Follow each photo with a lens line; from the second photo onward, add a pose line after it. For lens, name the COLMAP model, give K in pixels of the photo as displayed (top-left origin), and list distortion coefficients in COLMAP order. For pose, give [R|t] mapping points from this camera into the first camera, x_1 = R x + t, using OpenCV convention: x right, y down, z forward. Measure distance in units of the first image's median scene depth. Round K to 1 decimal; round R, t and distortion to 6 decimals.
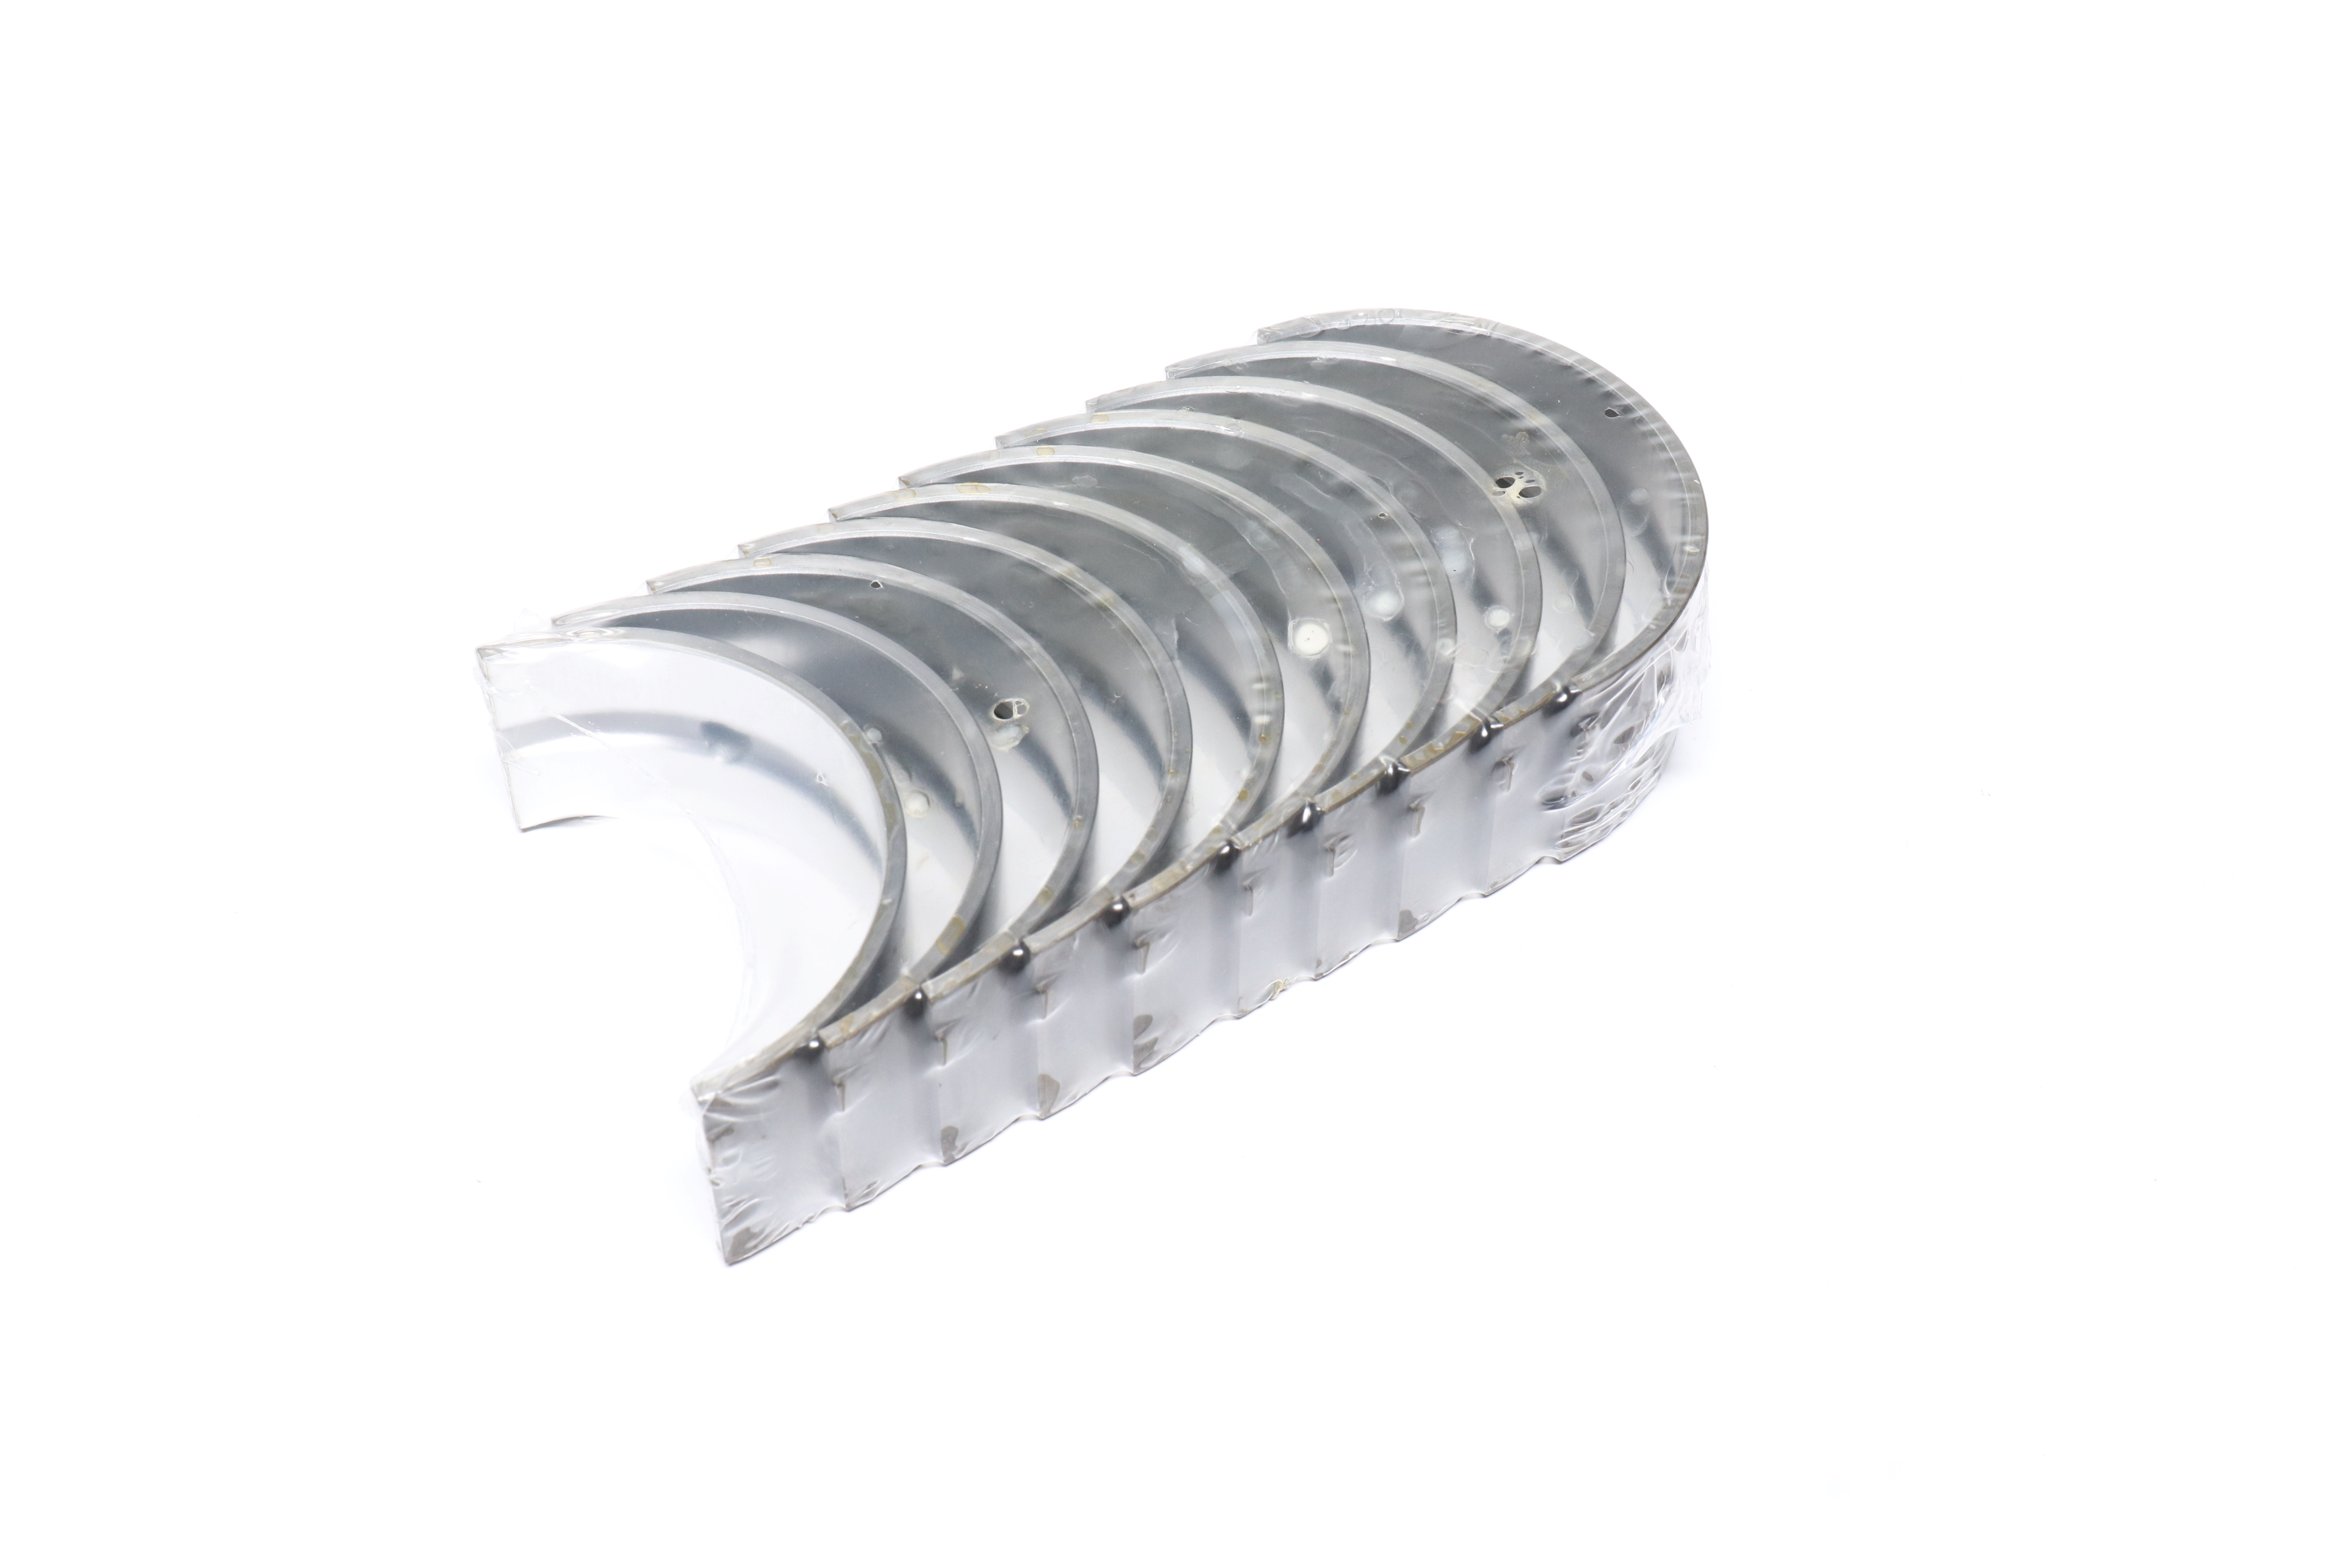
lens RADIAL K [[3208.4, 0, 1173.0], [0, 3208.4, 782.7], [0, 0, 1]] dist [-0.017012, -0.013563]
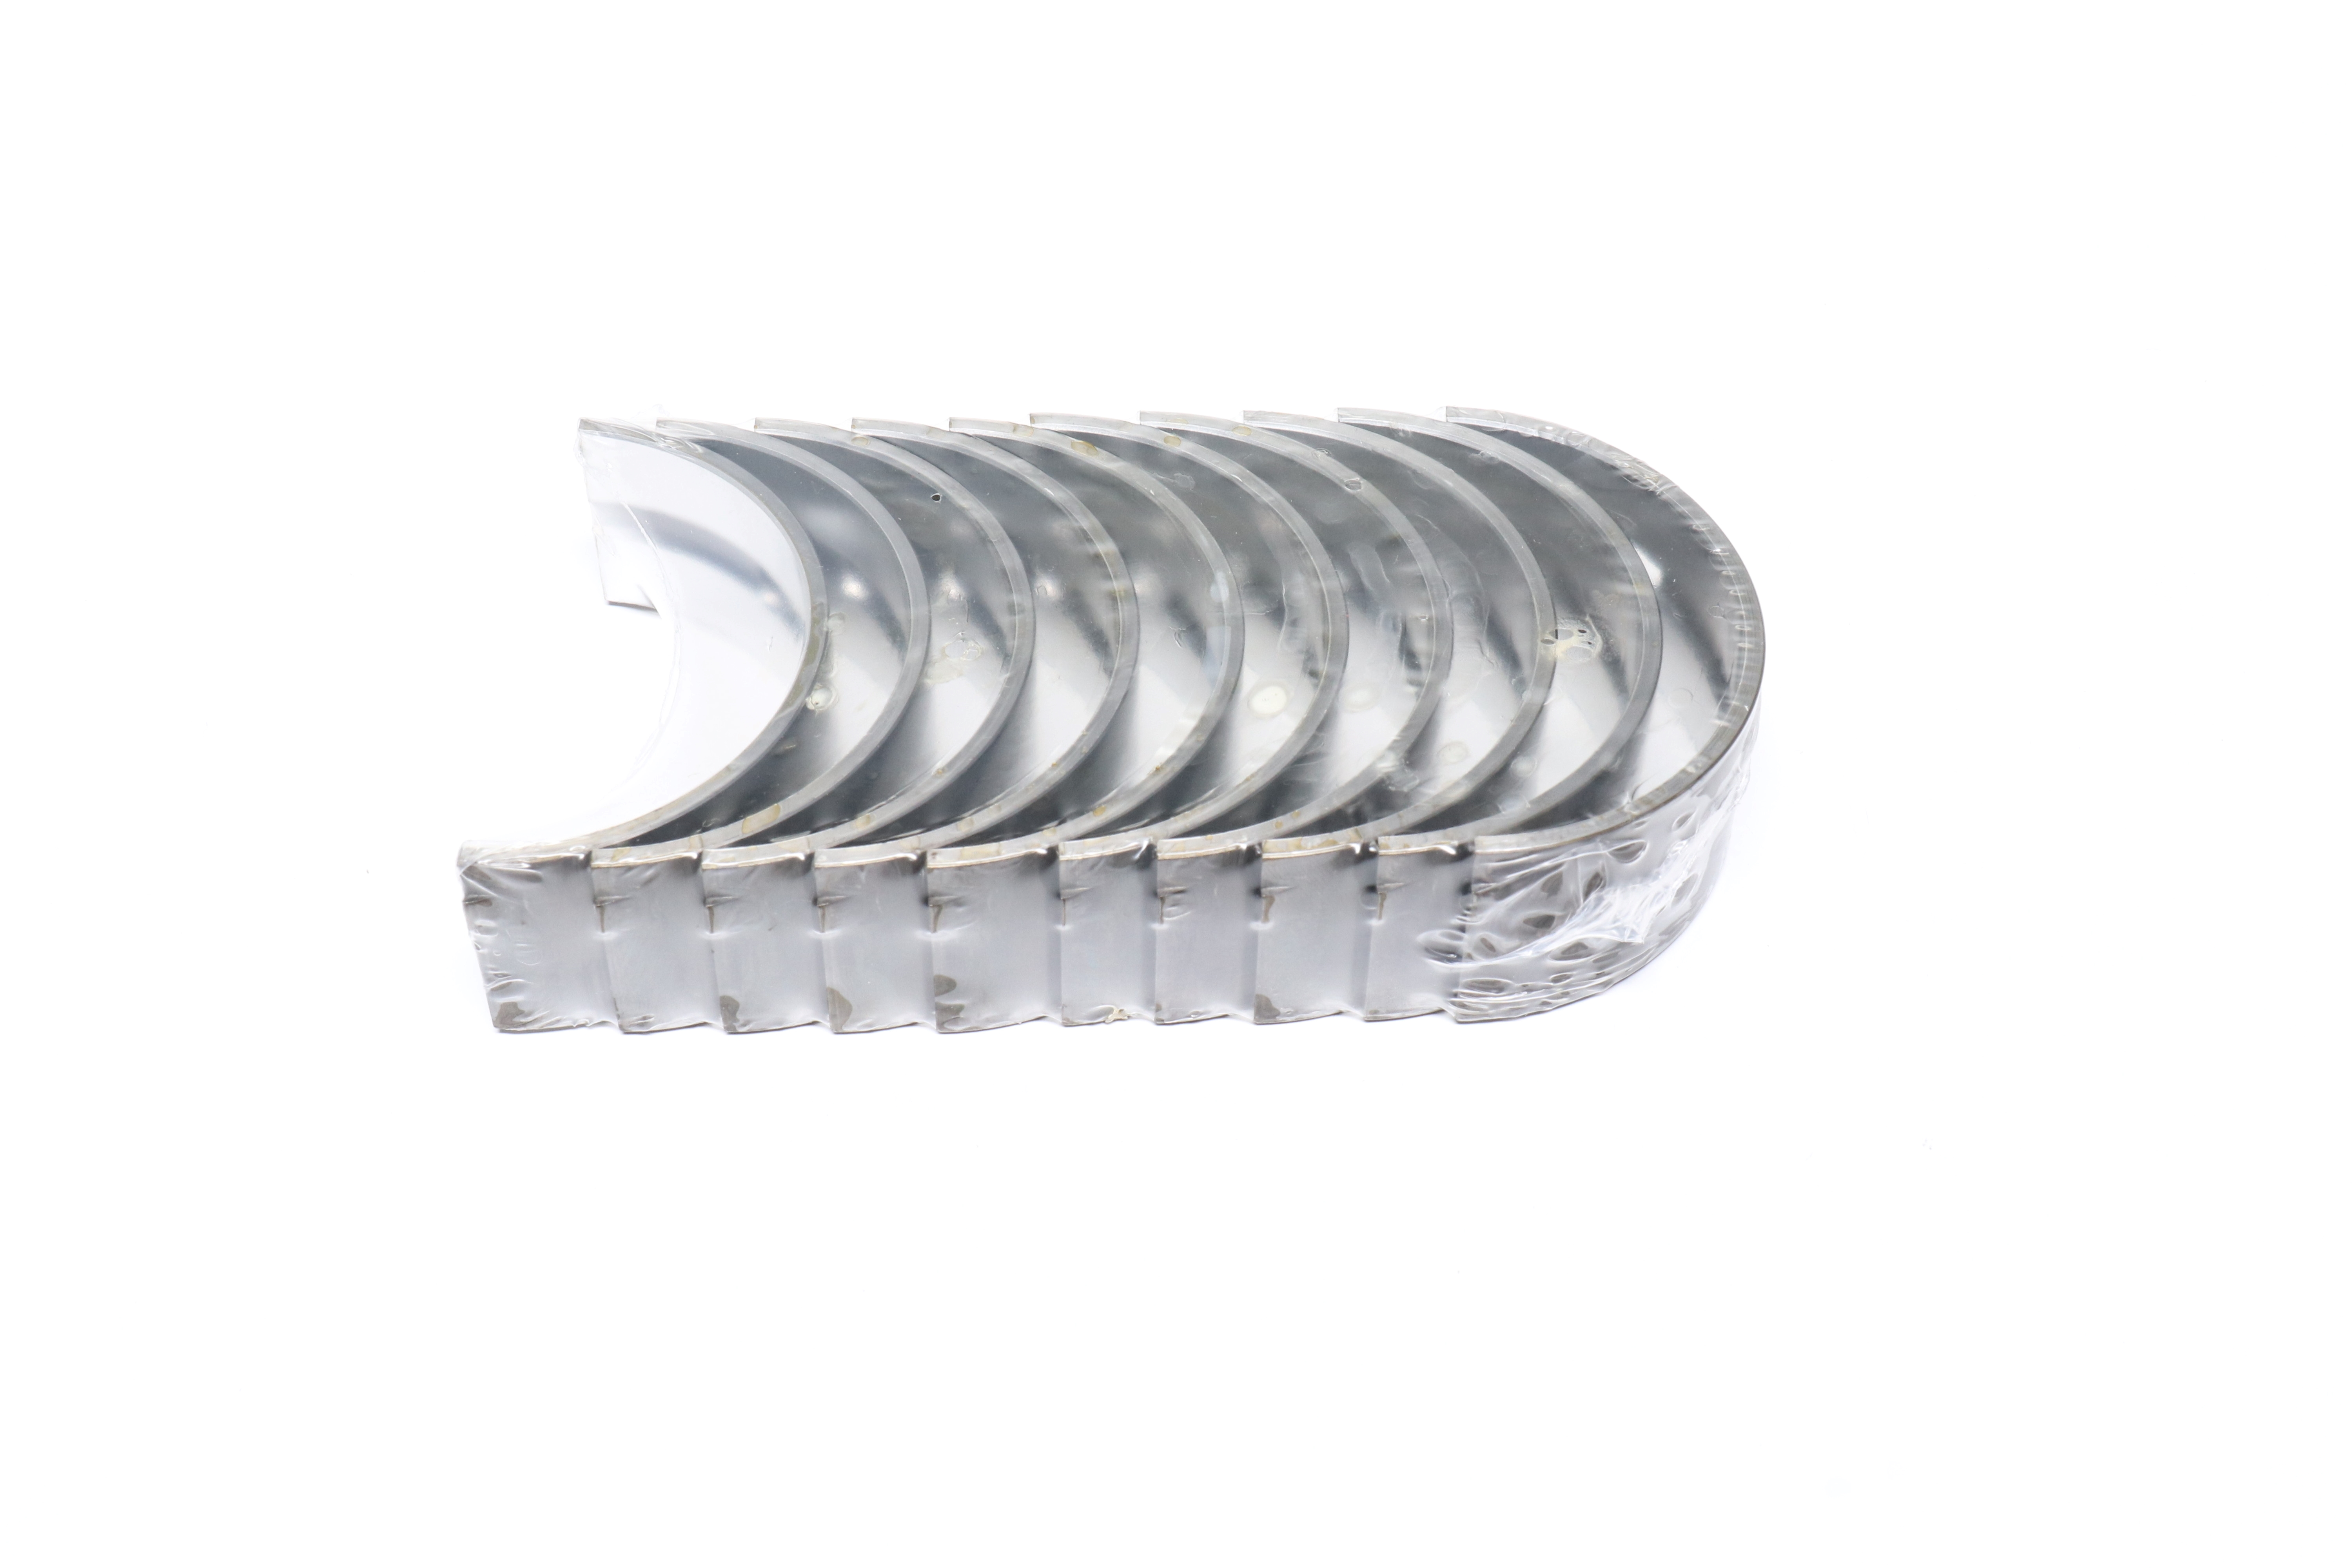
lens RADIAL K [[3208.4, 0, 1173.0], [0, 3208.4, 782.7], [0, 0, 1]] dist [-0.017012, -0.013563]
pose [[0.862619, 0.380110, -0.333774, 0.352986], [-0.379111, 0.922629, 0.070922, -0.079617], [0.334908, 0.065359, 0.939981, 0.067660]]
